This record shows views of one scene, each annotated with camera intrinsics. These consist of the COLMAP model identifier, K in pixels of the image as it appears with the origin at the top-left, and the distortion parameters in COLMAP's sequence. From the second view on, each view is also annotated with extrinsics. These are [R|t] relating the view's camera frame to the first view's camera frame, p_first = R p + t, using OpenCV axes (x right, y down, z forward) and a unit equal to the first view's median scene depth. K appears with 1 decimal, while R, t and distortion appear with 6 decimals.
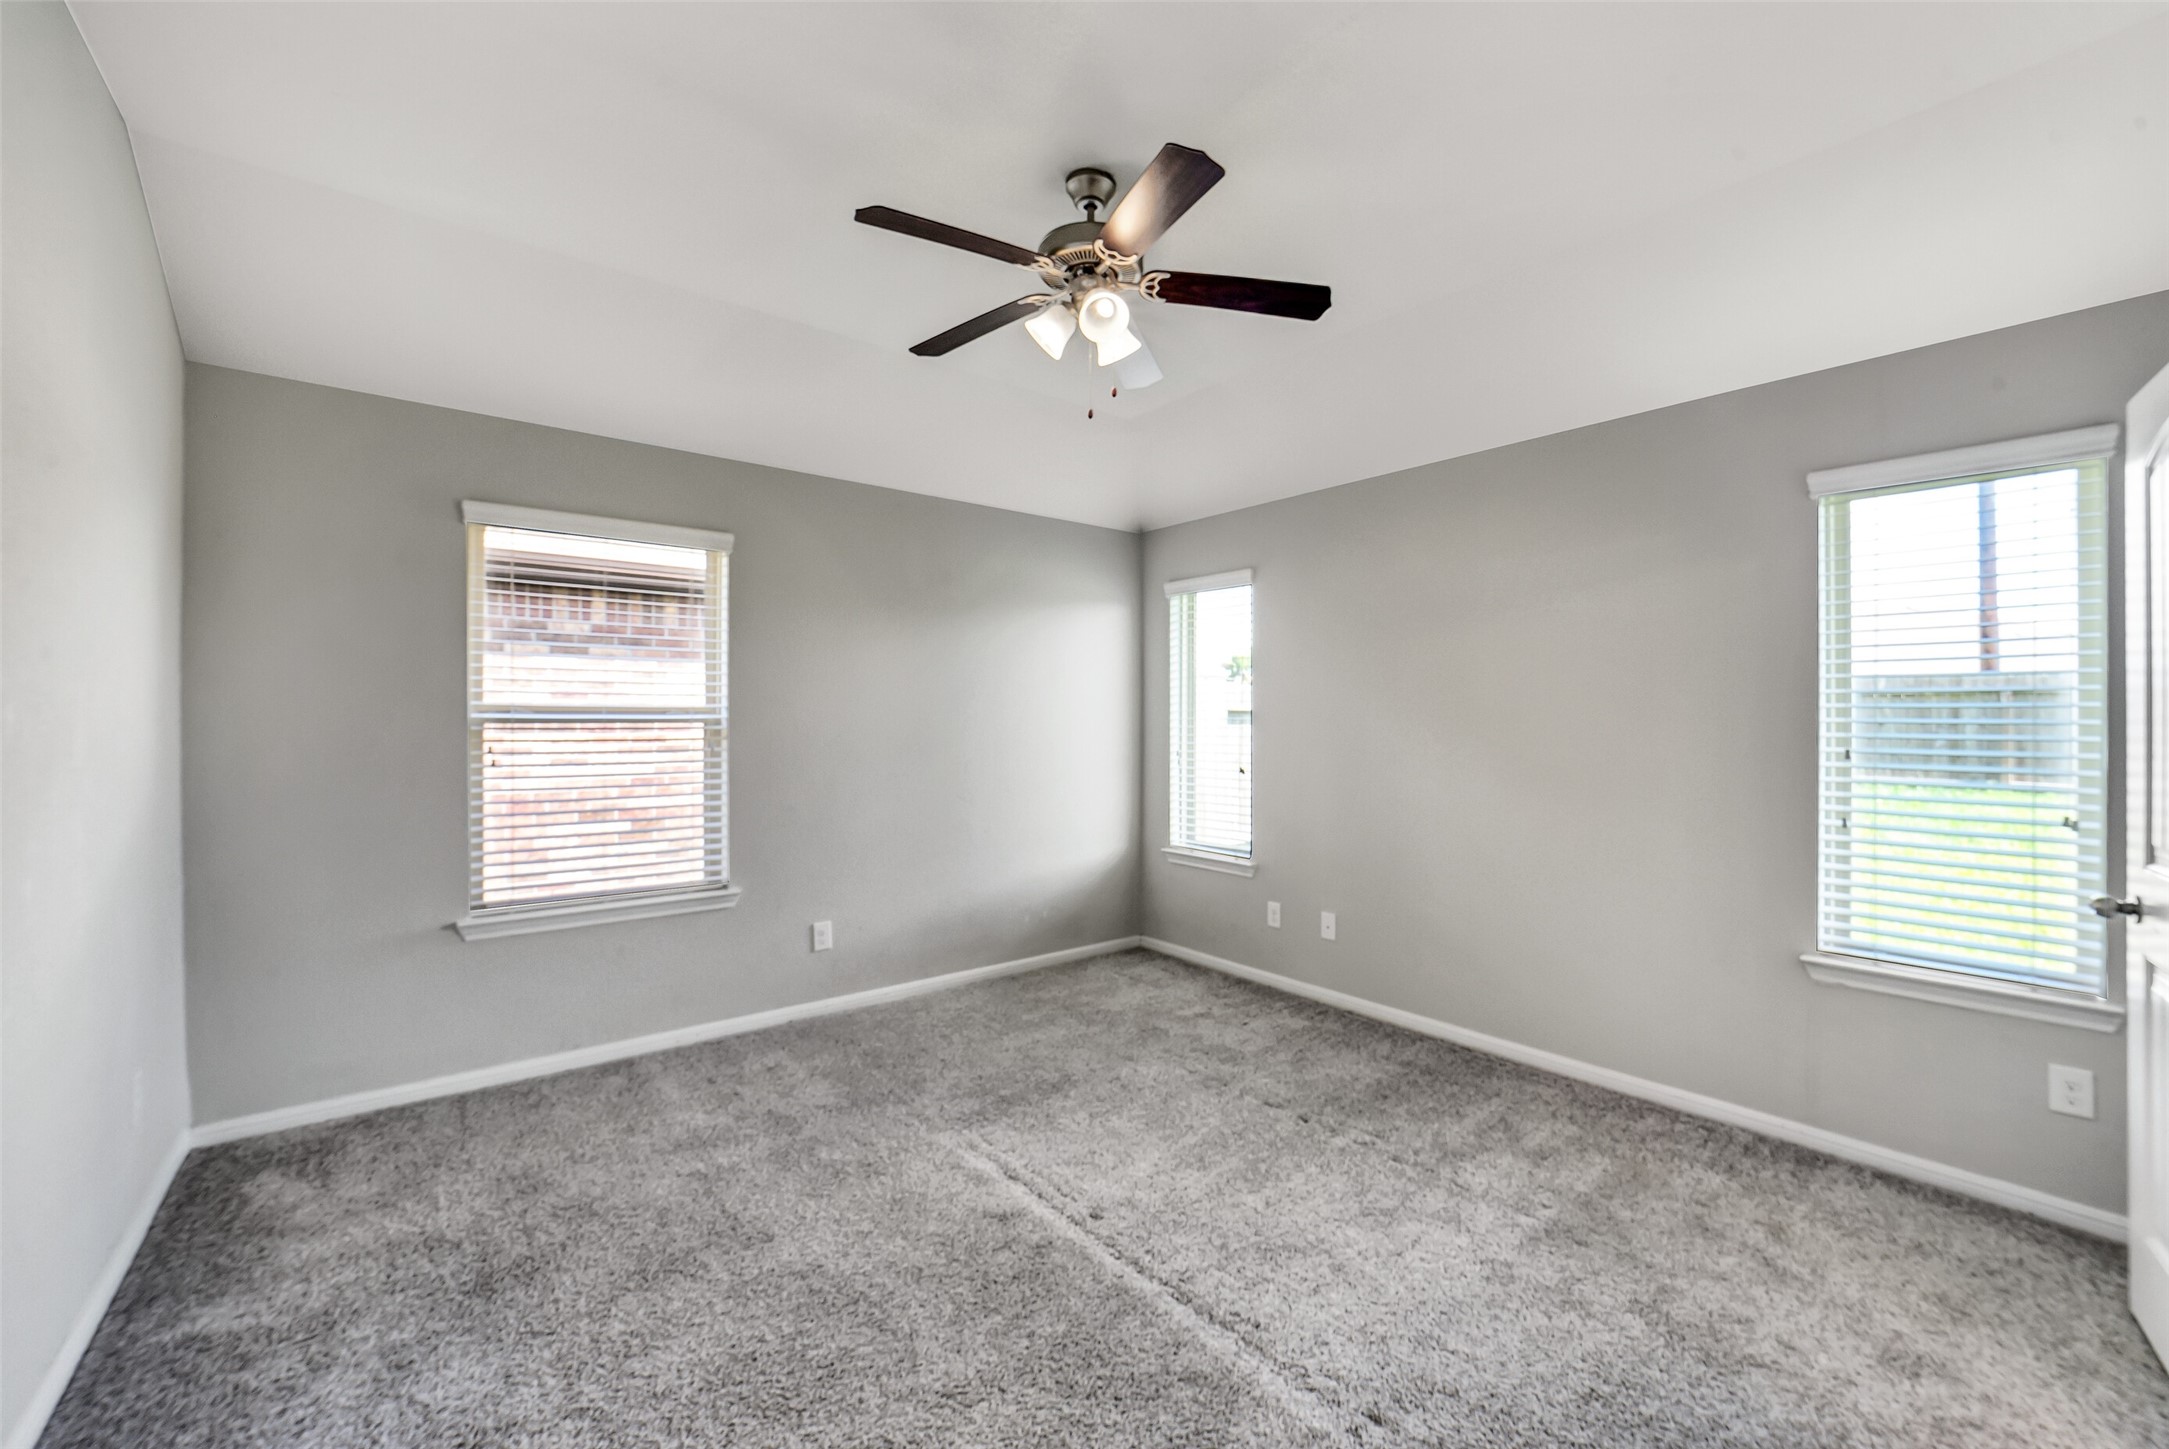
lens RADIAL K [[872.5, 0, 1088.2], [0, 872.5, 713.8], [0, 0, 1]] dist [-0.027513, 0.007618]
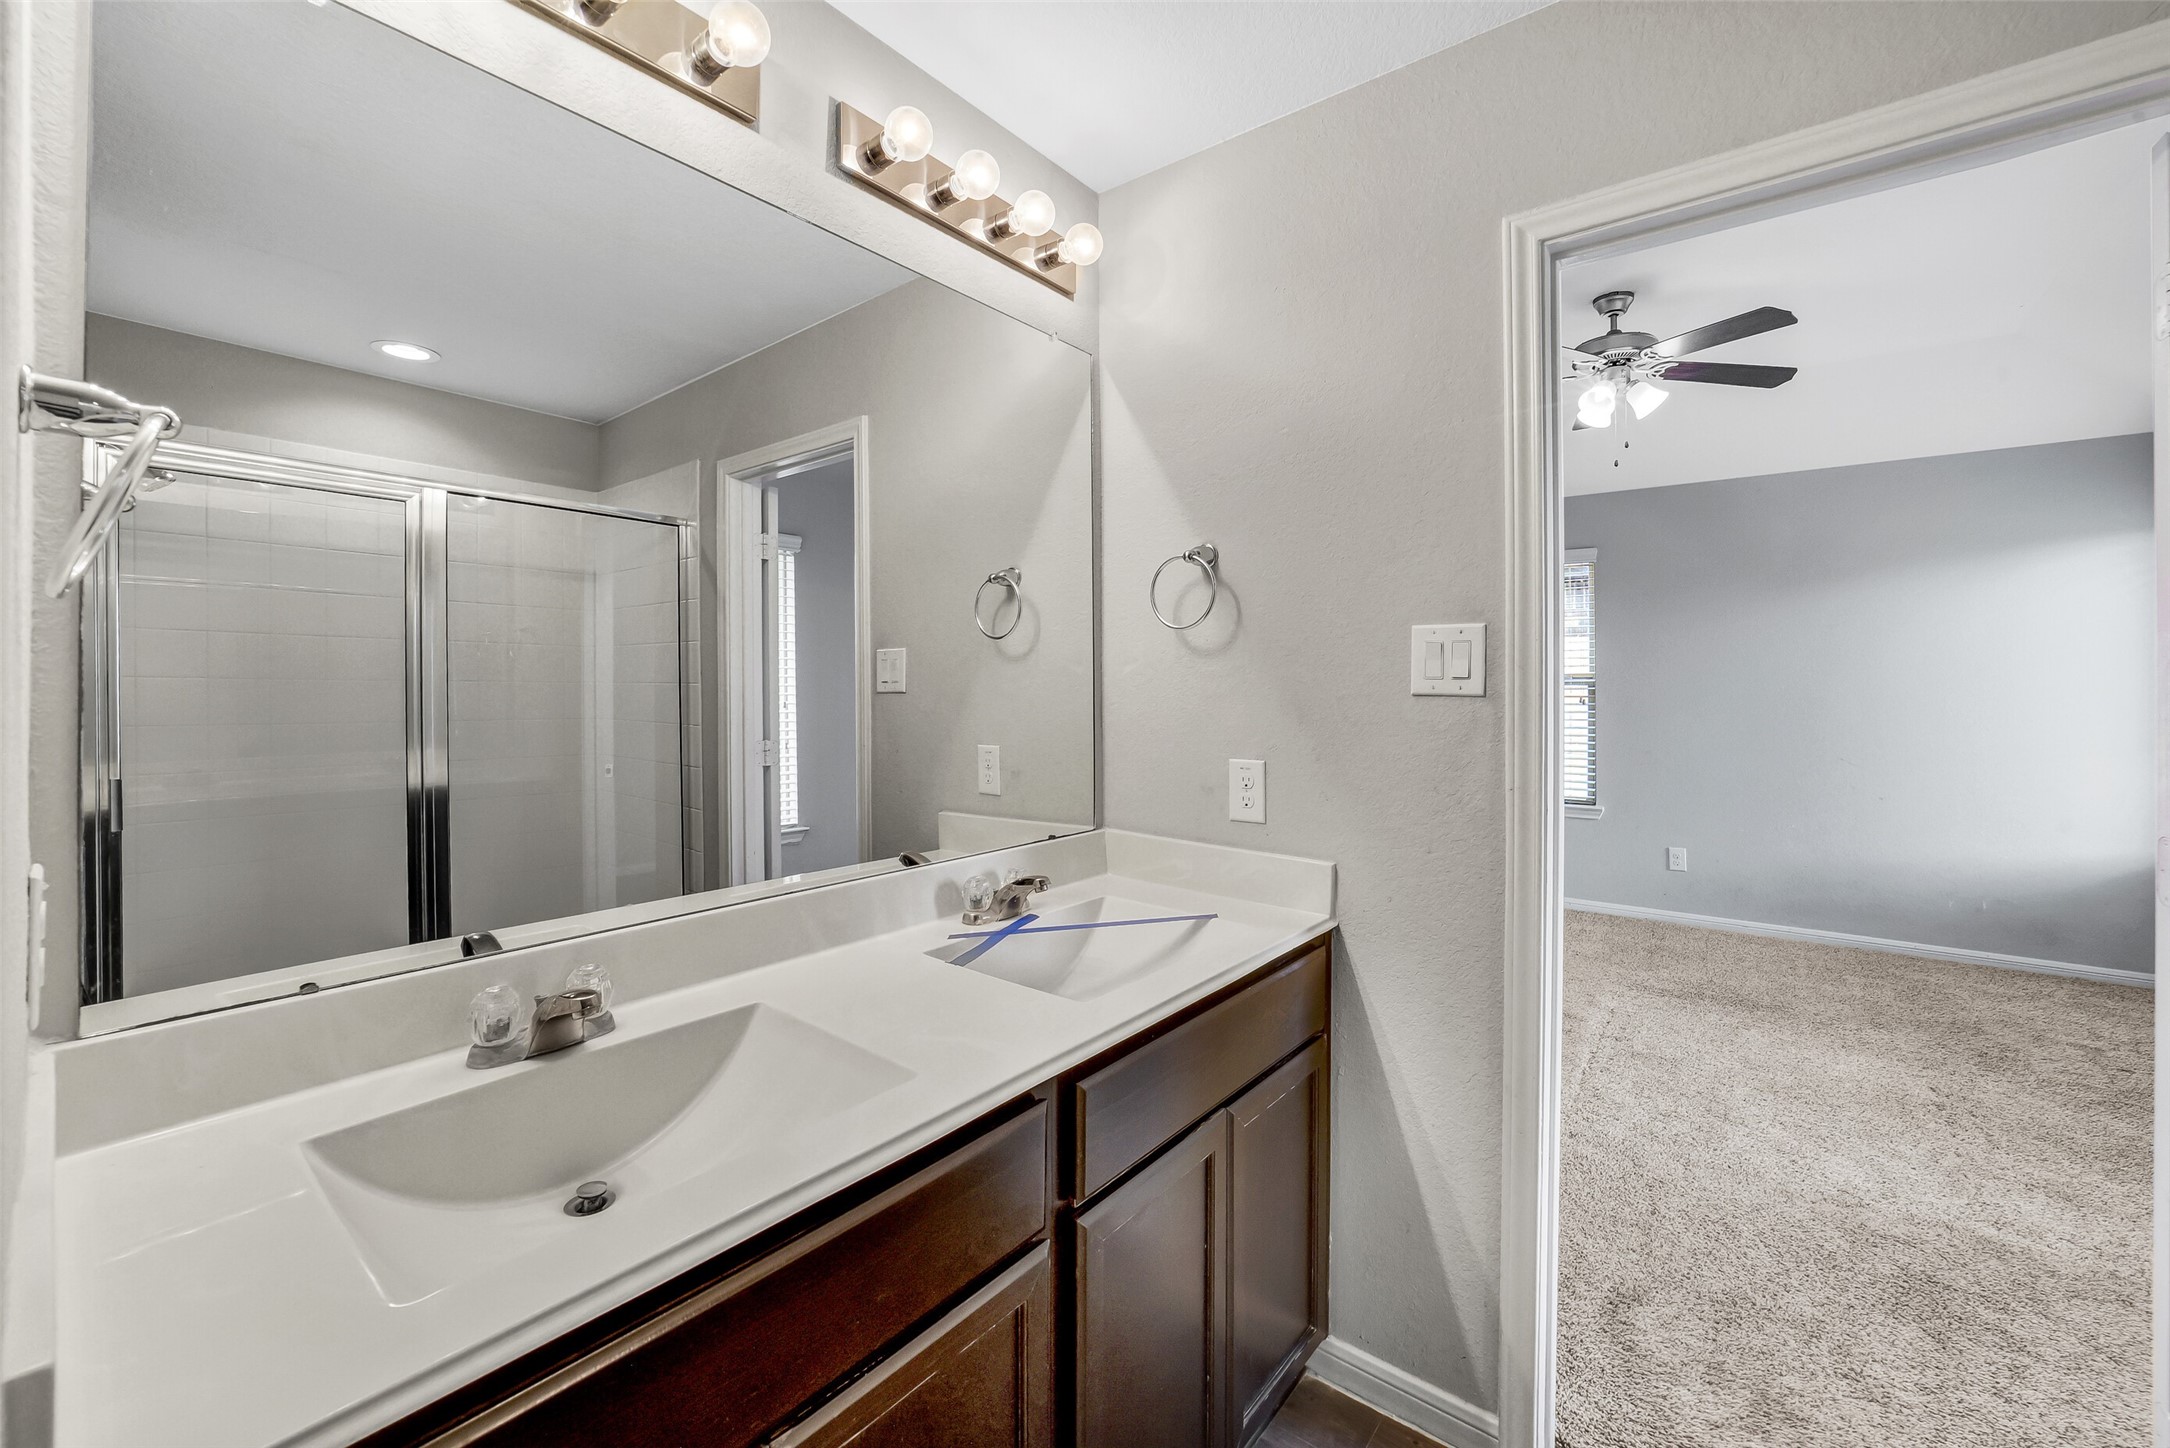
lens RADIAL K [[872.9, 0, 1088.7], [0, 872.9, 713.3], [0, 0, 1]] dist [-0.027513, 0.007618]
pose [[0.213992, 0.034189, -0.976237, 0.879313], [0.006747, 0.999312, 0.036476, -0.001536], [0.976812, -0.014393, 0.213614, -0.092302]]
